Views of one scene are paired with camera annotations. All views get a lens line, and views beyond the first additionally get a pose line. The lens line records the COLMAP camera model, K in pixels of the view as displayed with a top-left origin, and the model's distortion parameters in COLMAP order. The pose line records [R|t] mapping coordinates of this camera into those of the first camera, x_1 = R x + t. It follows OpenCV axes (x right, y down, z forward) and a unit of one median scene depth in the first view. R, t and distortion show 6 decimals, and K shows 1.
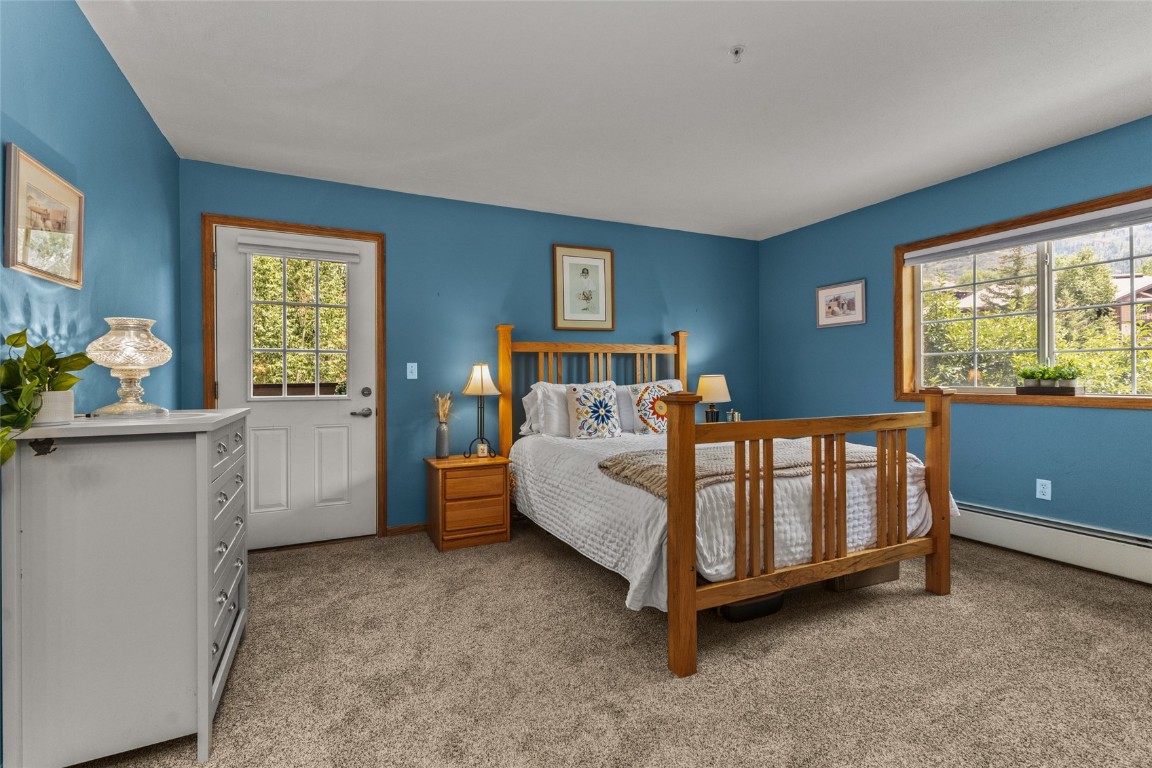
lens RADIAL K [[517.4, 0, 576.1], [0, 517.4, 377.5], [0, 0, 1]] dist [0.010656, -0.002370]
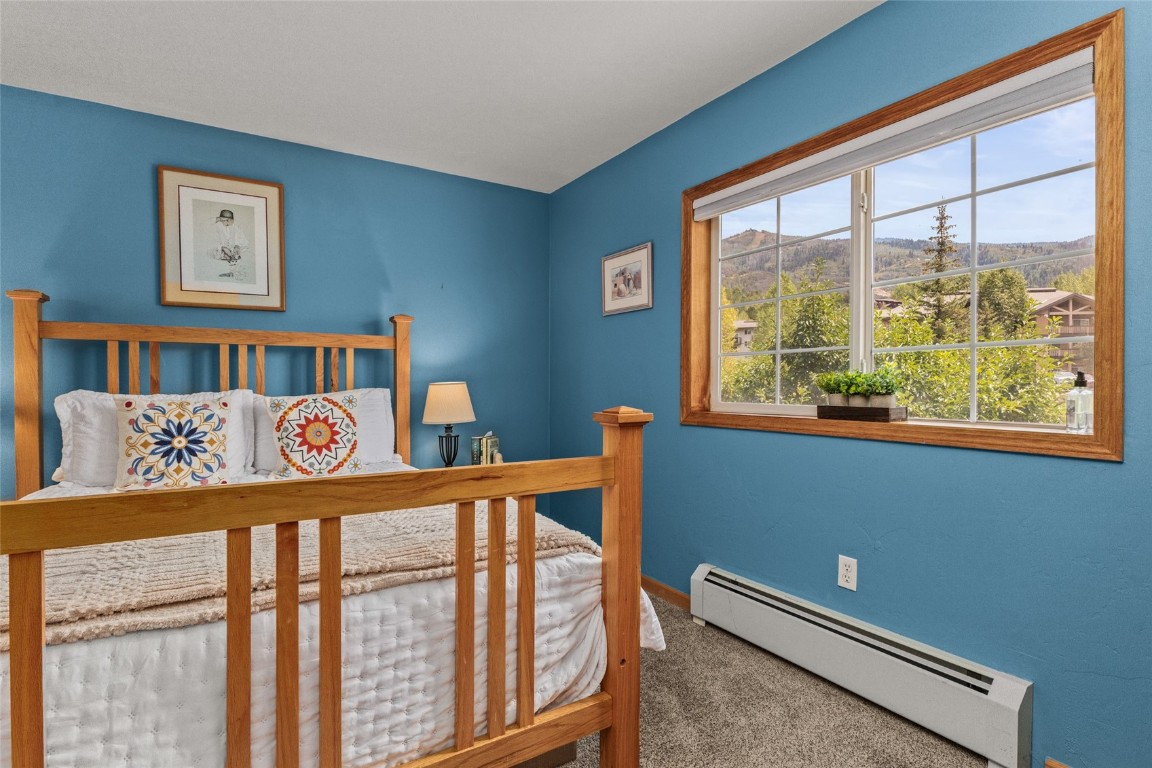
lens RADIAL K [[561.2, 0, 572.1], [0, 561.2, 390.3], [0, 0, 1]] dist [-0.004671, 0.001780]
pose [[0.993305, 0.008673, 0.115193, 0.390056], [-0.009968, 0.999893, 0.010667, -0.003848], [-0.115088, -0.011744, 0.993286, 0.300495]]
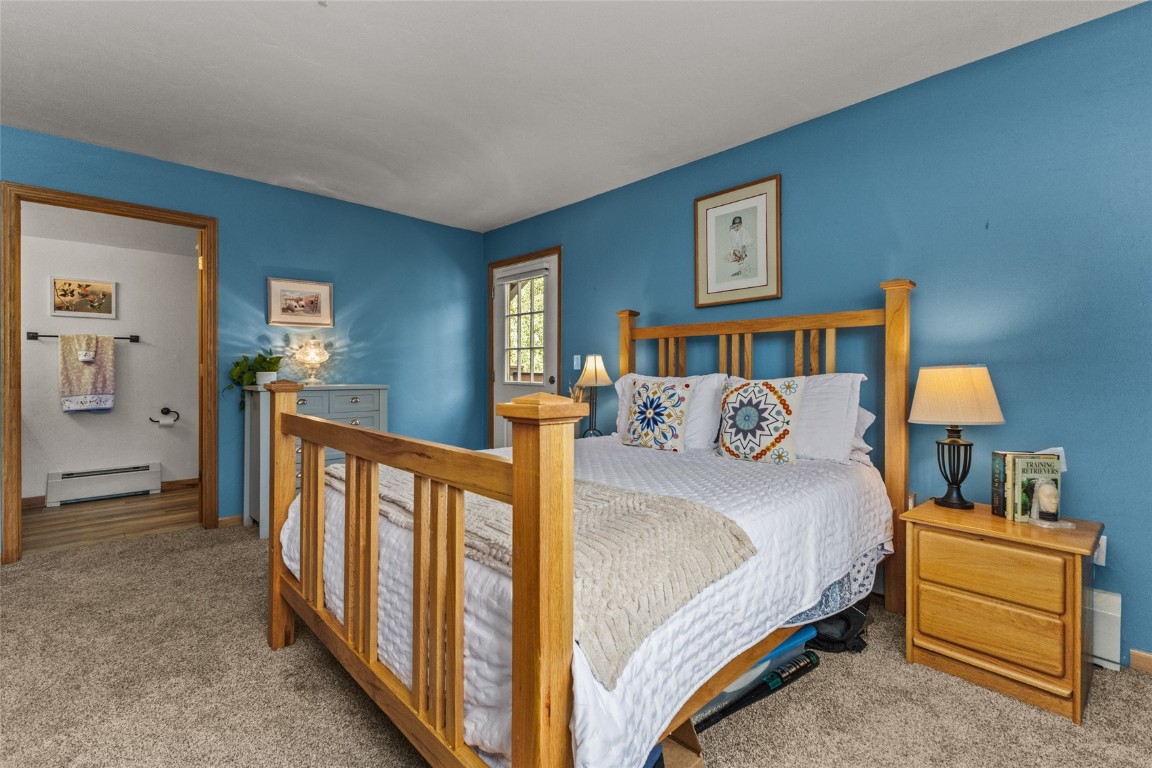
lens RADIAL K [[517.4, 0, 576.9], [0, 517.4, 375.7], [0, 0, 1]] dist [0.010656, -0.002370]
pose [[0.311563, 0.016259, -0.950086, 0.692573], [-0.004573, 0.999868, 0.015611, -0.001080], [0.950215, -0.000519, 0.311596, 0.617339]]
